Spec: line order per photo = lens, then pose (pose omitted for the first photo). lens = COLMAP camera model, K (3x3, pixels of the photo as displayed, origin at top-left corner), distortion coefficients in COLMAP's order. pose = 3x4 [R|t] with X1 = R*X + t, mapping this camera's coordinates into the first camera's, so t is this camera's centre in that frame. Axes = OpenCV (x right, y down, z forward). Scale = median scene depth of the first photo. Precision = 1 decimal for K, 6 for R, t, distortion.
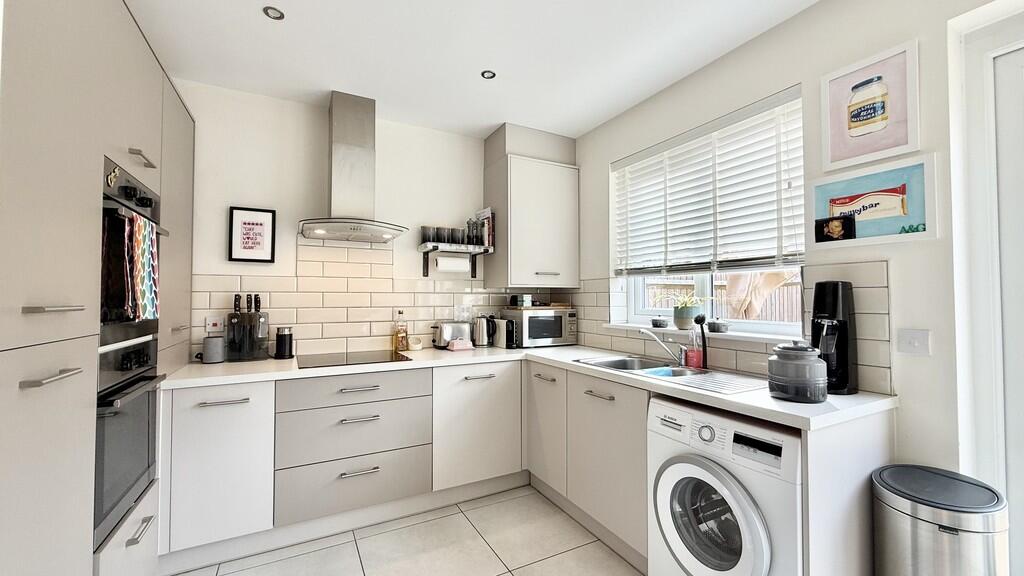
lens RADIAL K [[409.2, 0, 512.0], [0, 409.2, 288.8], [0, 0, 1]] dist [0.000614, 0.000077]
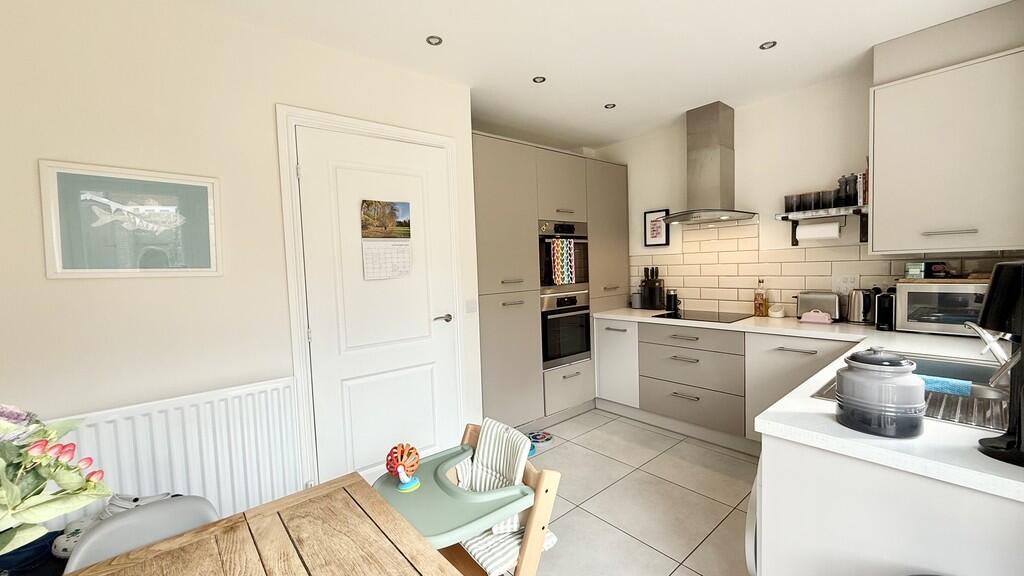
lens RADIAL K [[409.2, 0, 510.9], [0, 409.2, 286.8], [0, 0, 1]] dist [0.000614, 0.000077]
pose [[0.216697, 0.045820, -0.975163, 0.710268], [0.061351, 0.996284, 0.060445, -0.037579], [0.974309, -0.072925, 0.213081, 0.125353]]
